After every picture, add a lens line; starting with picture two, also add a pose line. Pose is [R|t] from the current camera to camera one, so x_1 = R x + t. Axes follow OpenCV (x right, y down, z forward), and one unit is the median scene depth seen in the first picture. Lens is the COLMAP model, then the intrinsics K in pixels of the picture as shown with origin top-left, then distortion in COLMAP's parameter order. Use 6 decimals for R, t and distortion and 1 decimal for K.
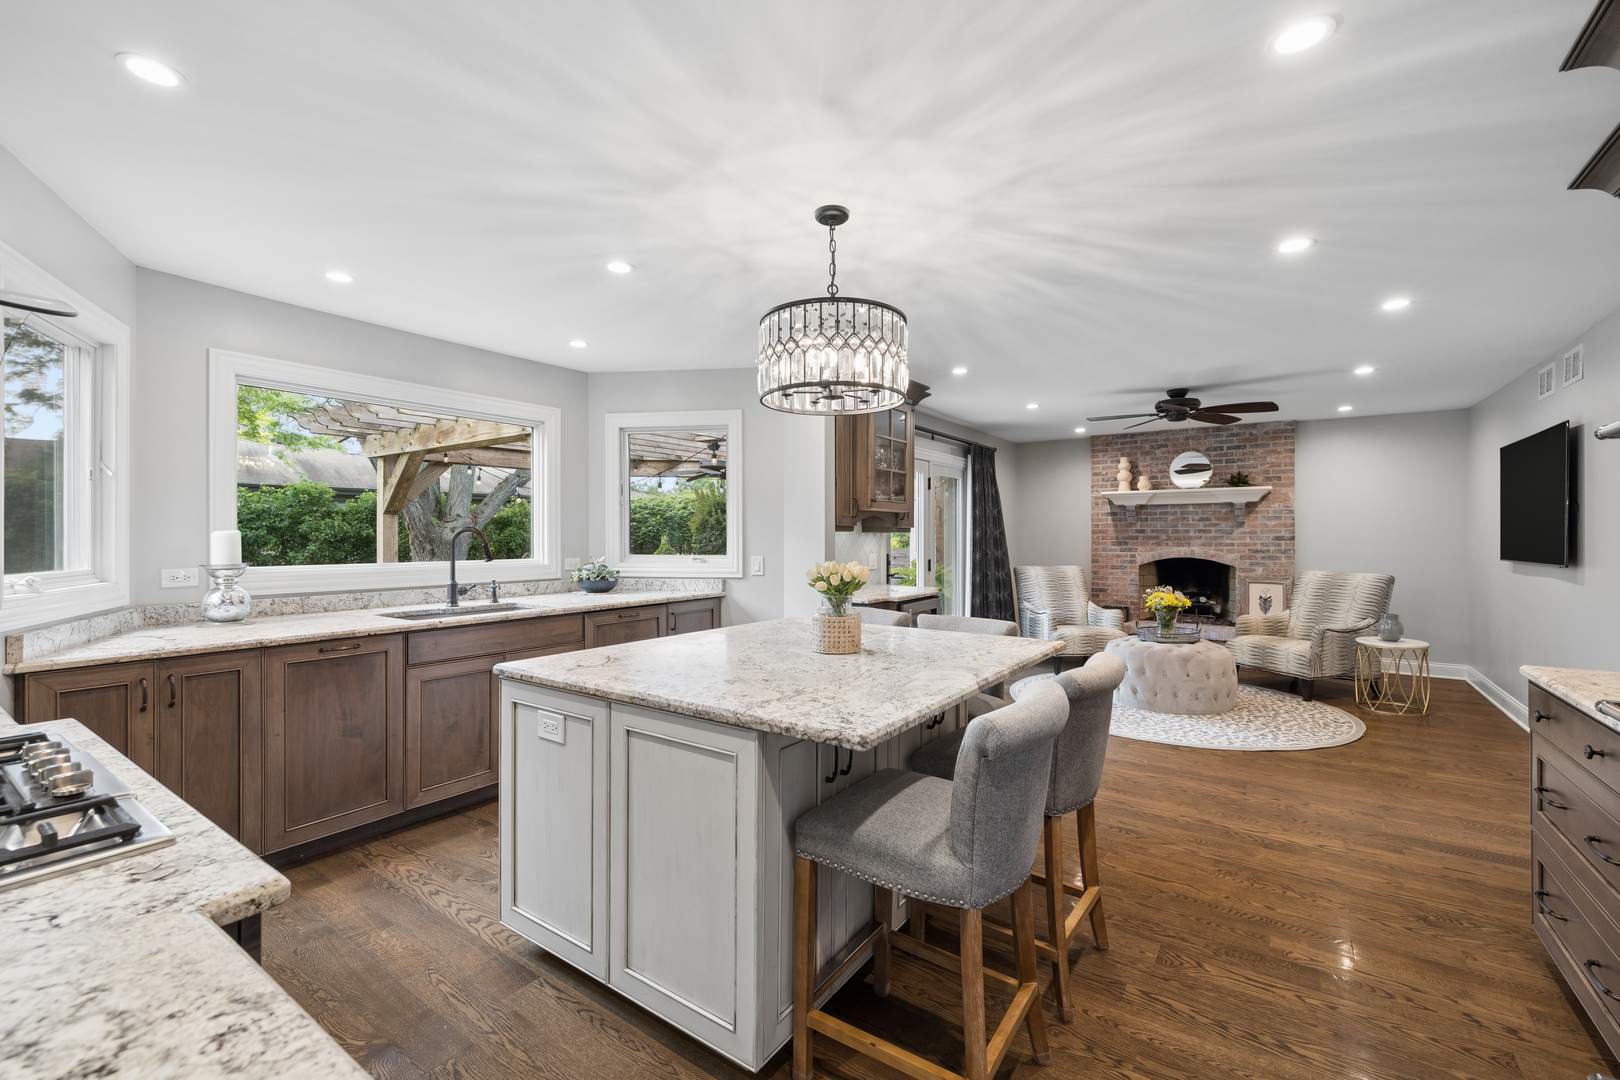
lens RADIAL K [[684.9, 0, 804.7], [0, 684.9, 535.9], [0, 0, 1]] dist [0.001367, -0.000167]
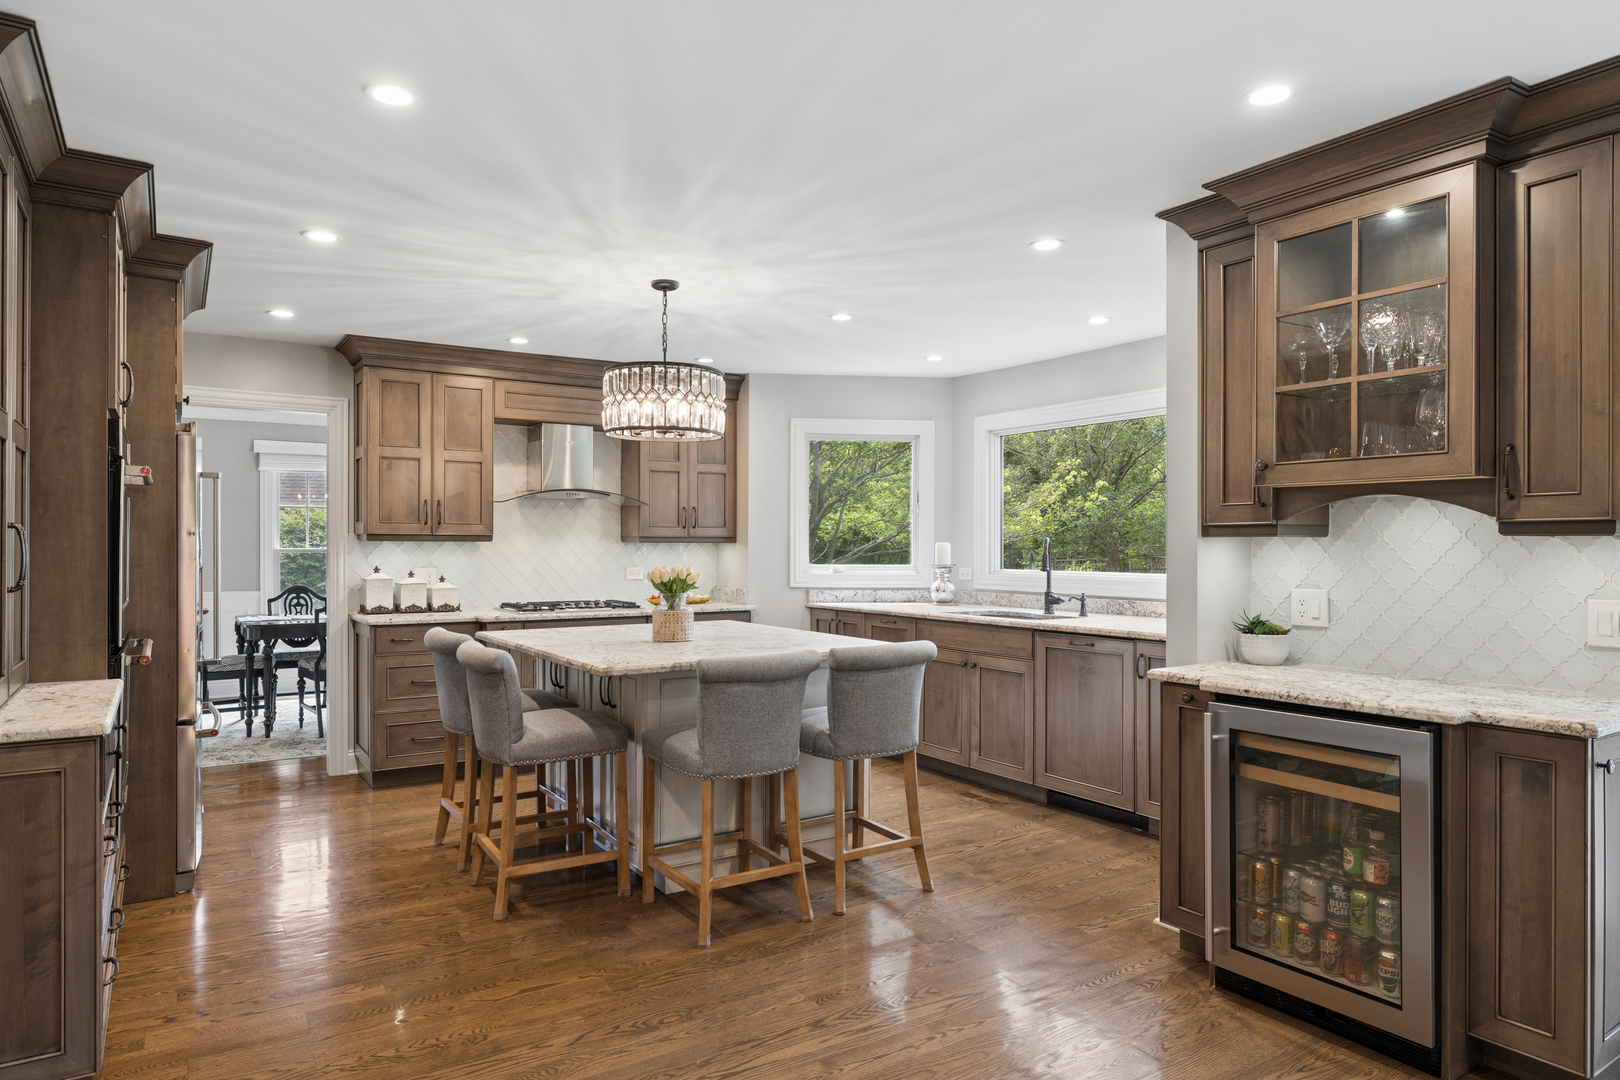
lens RADIAL K [[992.8, 0, 807.3], [0, 992.8, 543.7], [0, 0, 1]] dist [-0.030371, 0.000033]
pose [[-0.376945, -0.008605, -0.926196, 1.137621], [-0.010110, 0.999935, -0.005175, 0.008051], [0.926180, 0.007413, -0.377008, 1.361740]]
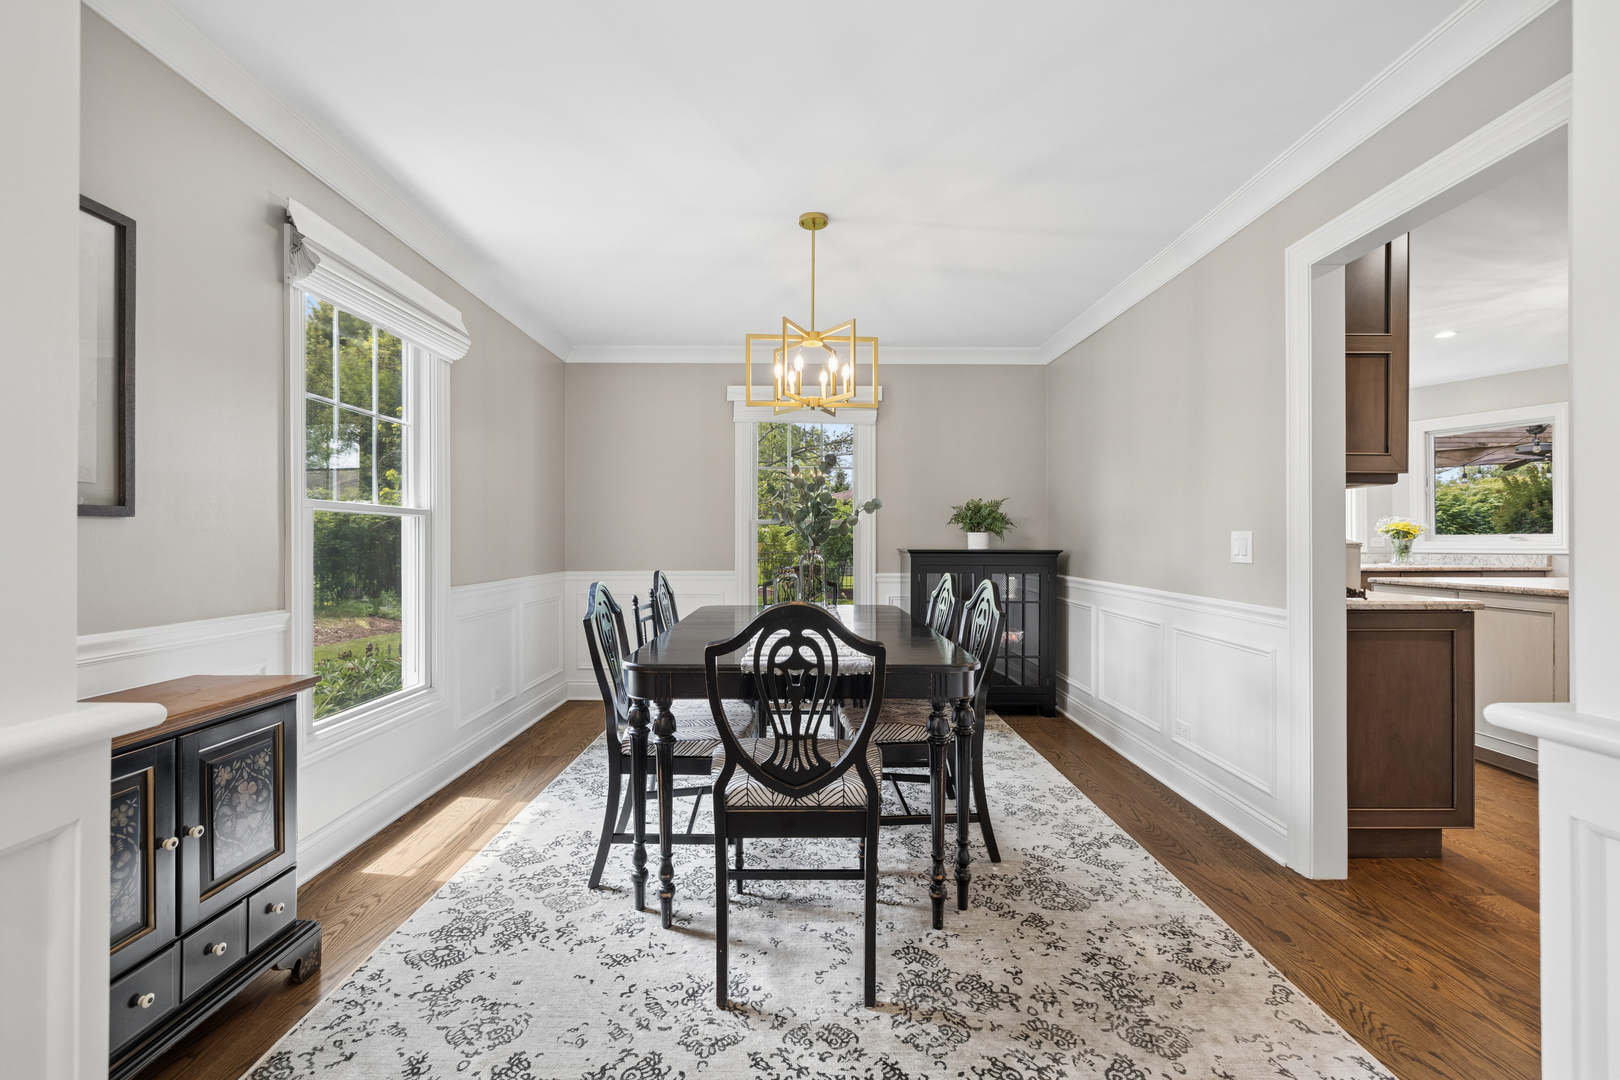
lens RADIAL K [[684.9, 0, 808.5], [0, 684.9, 538.5], [0, 0, 1]] dist [0.001367, -0.000167]
pose [[0.583724, -0.004708, -0.811938, 0.088556], [0.001155, 0.999987, -0.004968, 0.041366], [0.811951, 0.001962, 0.583722, -0.663926]]
